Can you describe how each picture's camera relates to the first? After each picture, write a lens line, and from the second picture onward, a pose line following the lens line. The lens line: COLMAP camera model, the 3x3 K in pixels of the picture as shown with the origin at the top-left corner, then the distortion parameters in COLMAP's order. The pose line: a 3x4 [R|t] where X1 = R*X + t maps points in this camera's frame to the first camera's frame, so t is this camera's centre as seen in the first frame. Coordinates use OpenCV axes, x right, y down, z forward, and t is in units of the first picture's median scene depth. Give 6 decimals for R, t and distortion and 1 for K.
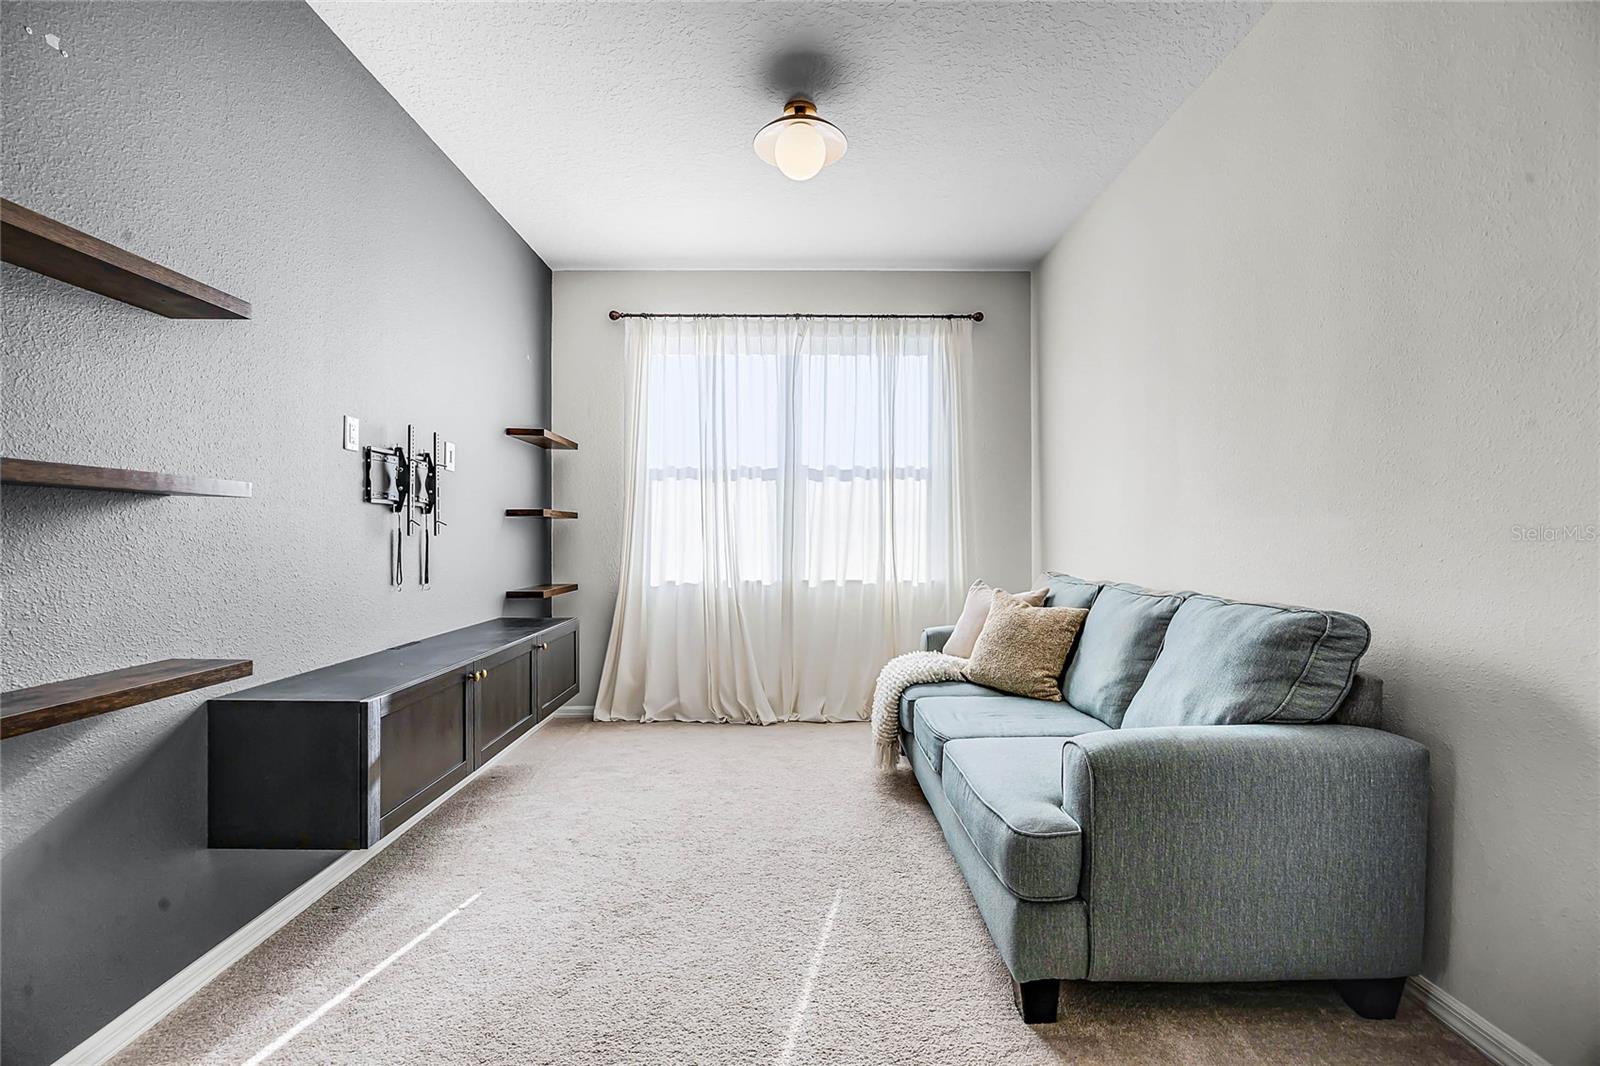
lens RADIAL K [[703.5, 0, 800.0], [0, 703.5, 533.0], [0, 0, 1]] dist [-0.007986, -0.000028]
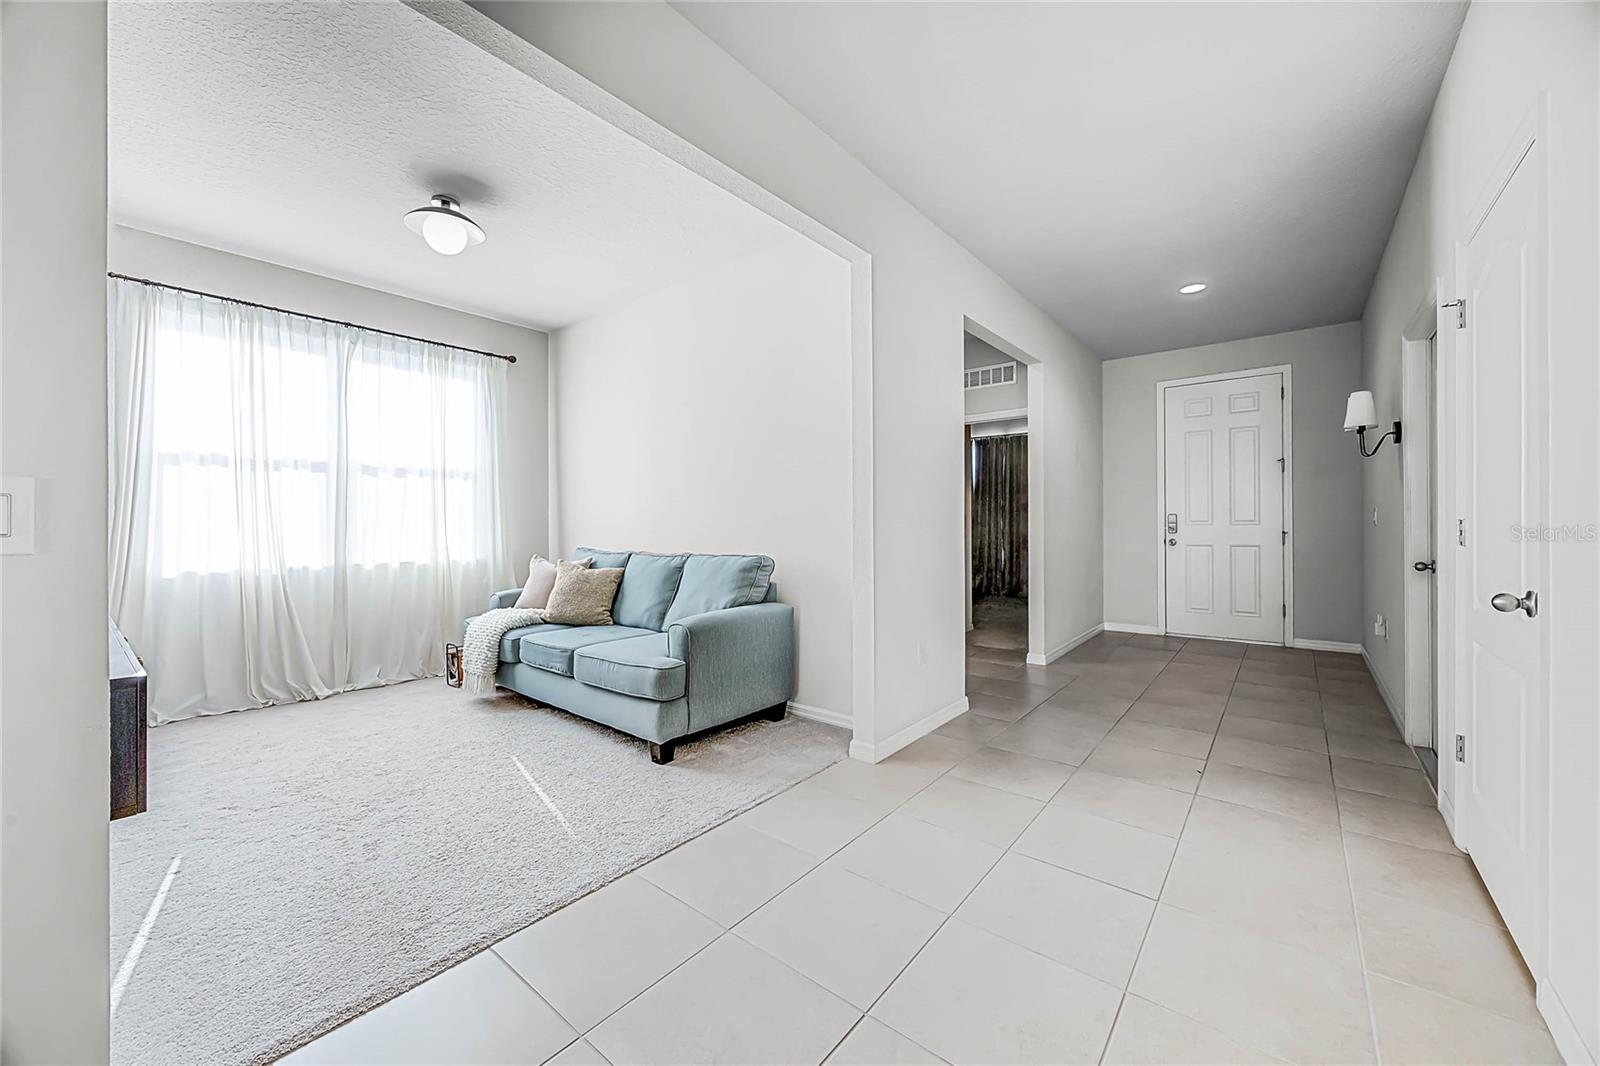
lens RADIAL K [[609.6, 0, 800.5], [0, 609.6, 527.8], [0, 0, 1]] dist [-0.000880, -0.000248]
pose [[0.637327, -0.004584, 0.770580, -0.402336], [-0.000988, 0.999977, 0.006765, 0.003361], [-0.770593, -0.005073, 0.637307, -0.218765]]
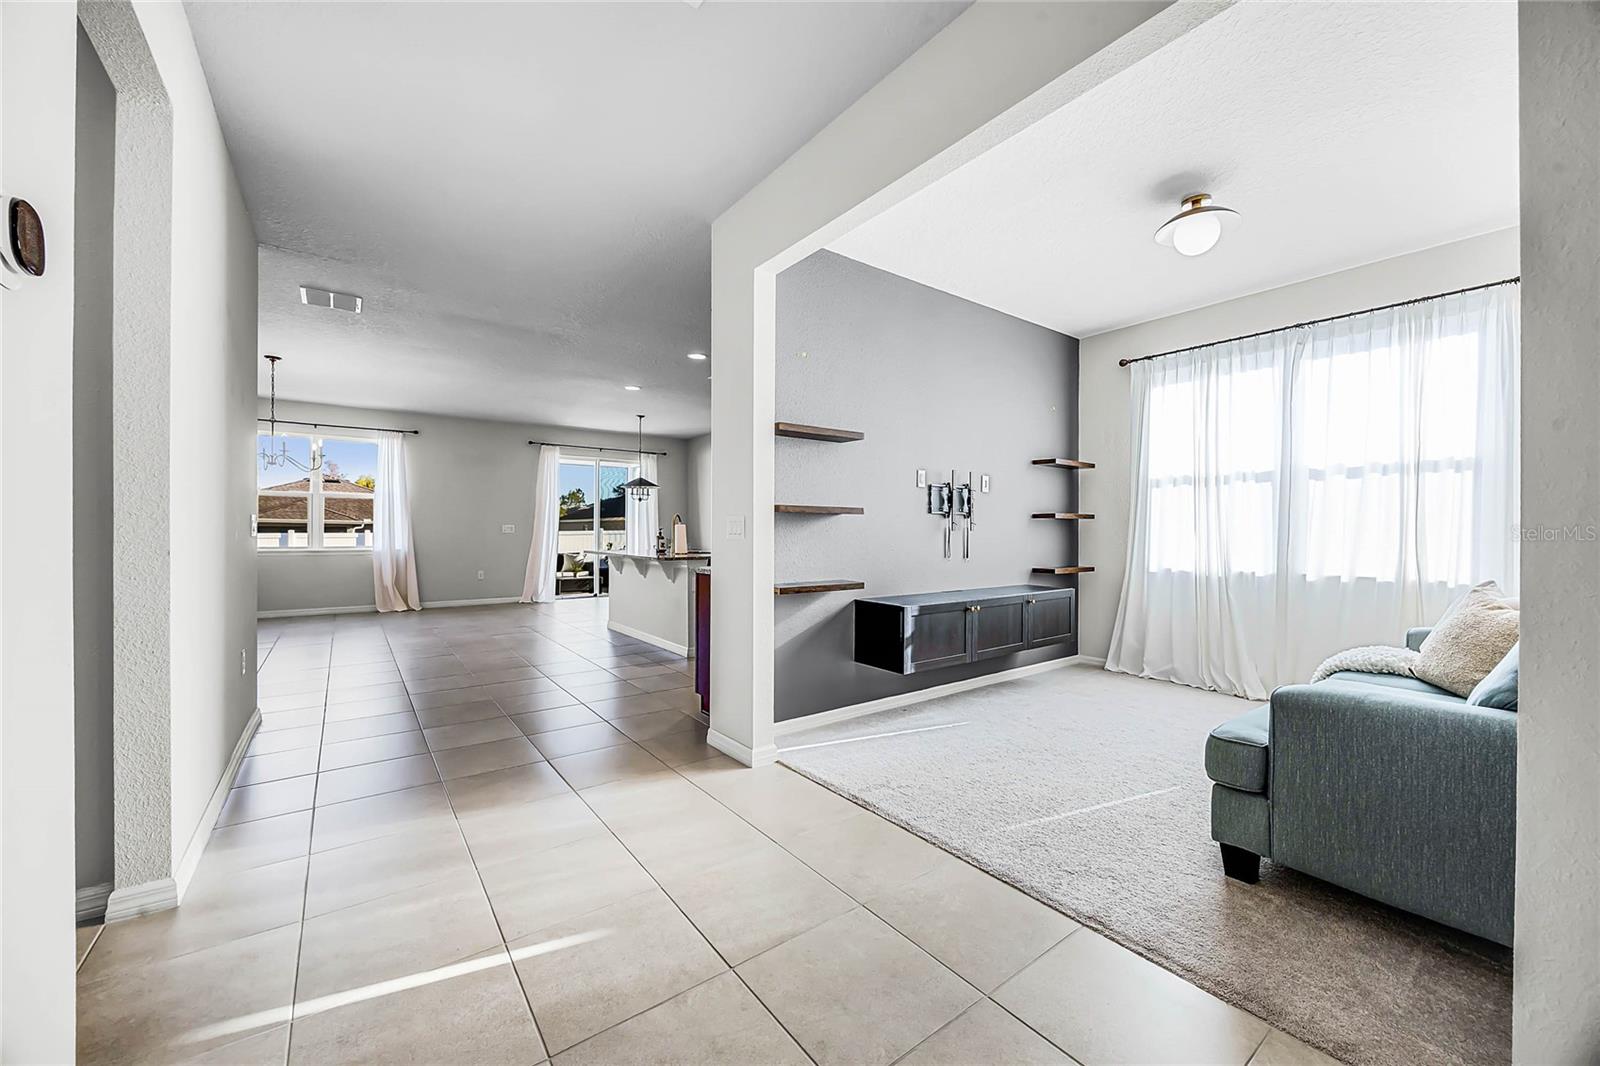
lens RADIAL K [[614.6, 0, 802.3], [0, 614.6, 538.6], [0, 0, 1]] dist [-0.002460, -0.000315]
pose [[0.591413, 0.012045, -0.806279, 0.423574], [-0.001642, 0.999904, 0.013733, 0.002526], [0.806367, -0.006798, 0.591377, -0.220146]]
